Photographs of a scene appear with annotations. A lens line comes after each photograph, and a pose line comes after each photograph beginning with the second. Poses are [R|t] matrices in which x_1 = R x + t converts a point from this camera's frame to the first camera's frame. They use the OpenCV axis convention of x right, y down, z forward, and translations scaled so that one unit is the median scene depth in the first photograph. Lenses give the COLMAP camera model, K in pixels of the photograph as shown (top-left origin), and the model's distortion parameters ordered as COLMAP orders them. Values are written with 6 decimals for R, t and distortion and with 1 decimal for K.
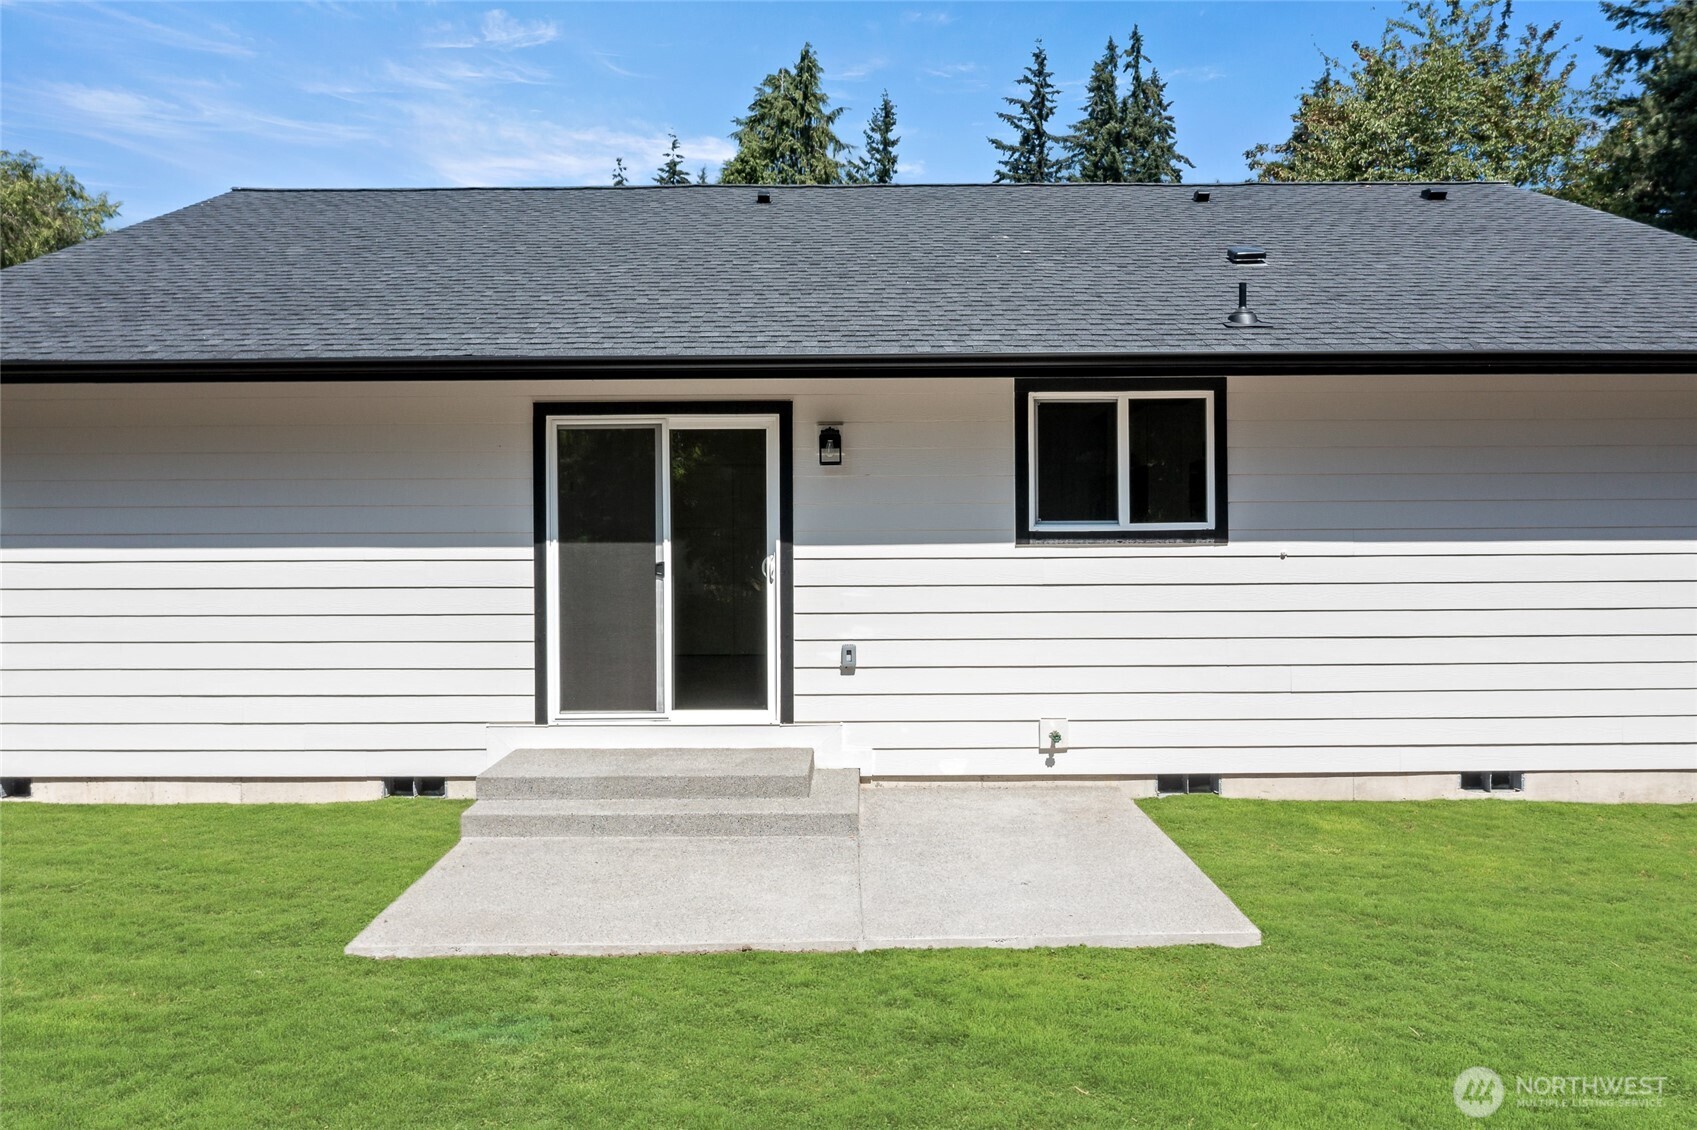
lens RADIAL K [[1344.0, 0, 845.4], [0, 1344.0, 565.9], [0, 0, 1]] dist [-0.021484, 0.004825]
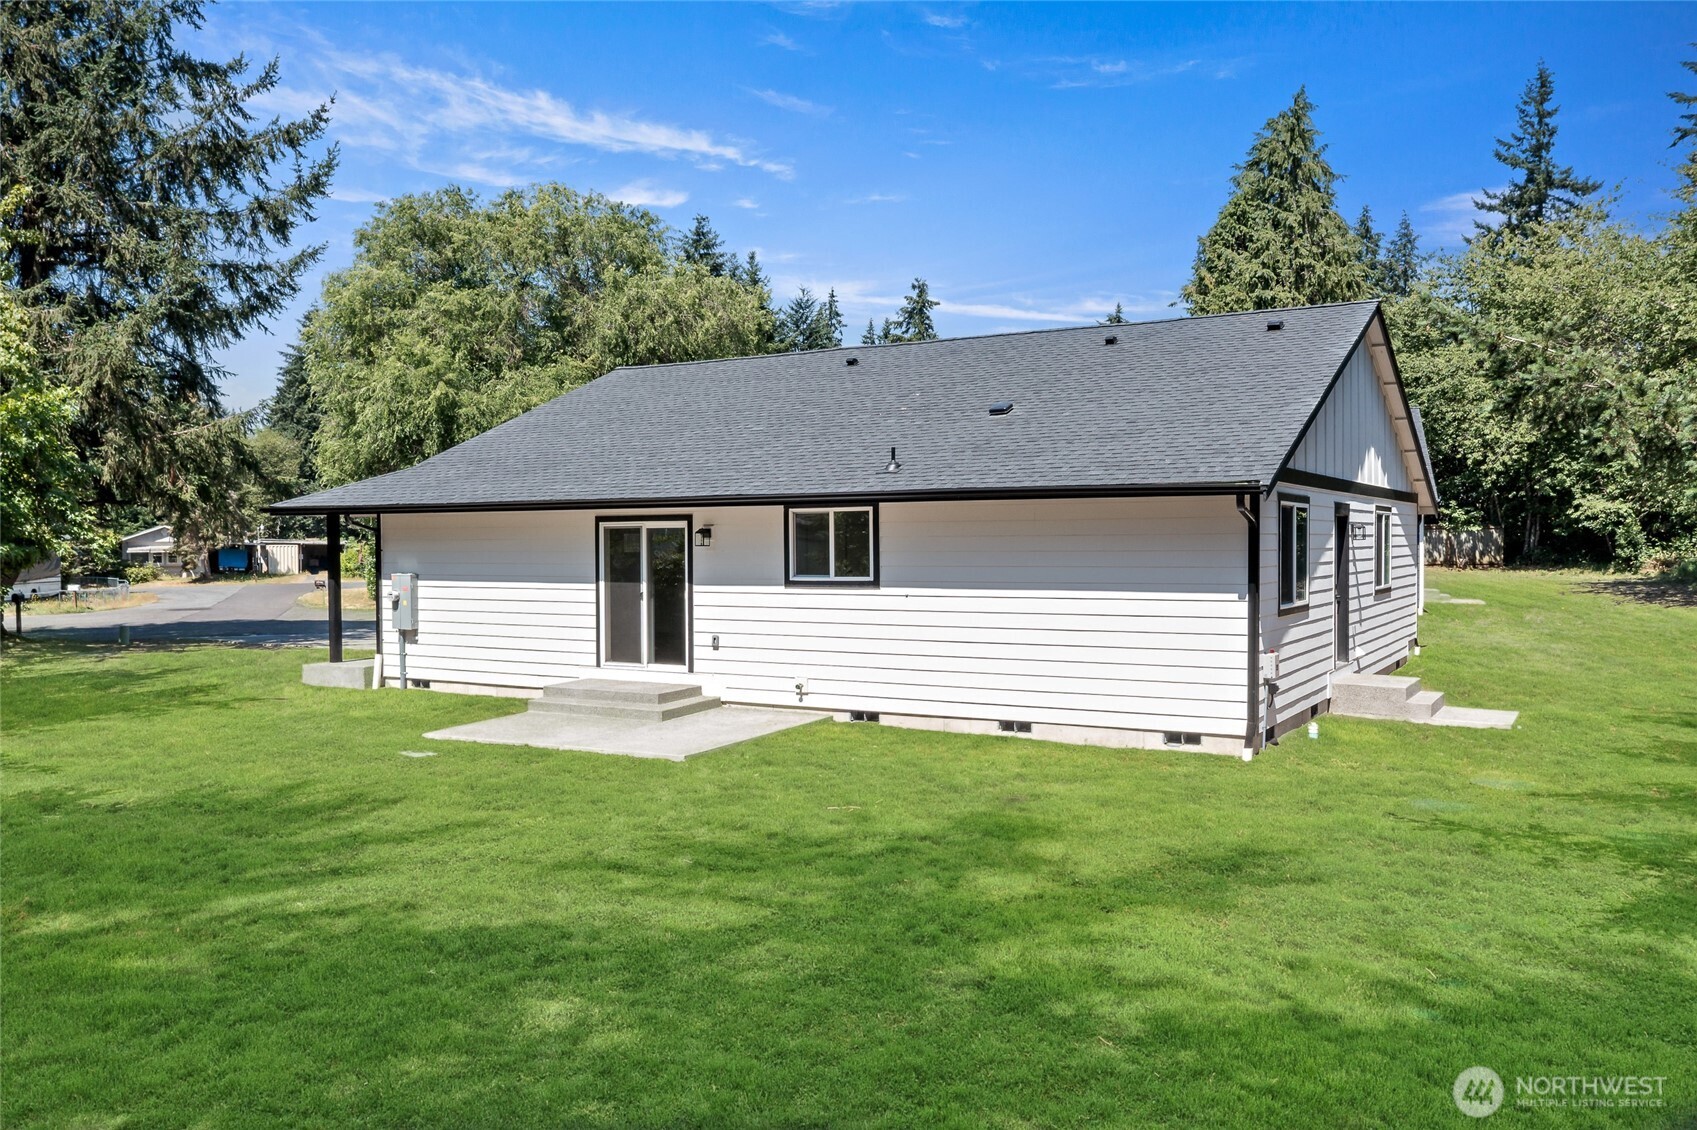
lens RADIAL K [[1344.0, 0, 848.7], [0, 1344.0, 563.1], [0, 0, 1]] dist [-0.021484, 0.004825]
pose [[0.862951, 0.009677, -0.505195, 1.183067], [-0.007920, 0.999953, 0.005626, -0.061767], [0.505226, -0.000854, 0.862987, -0.632282]]
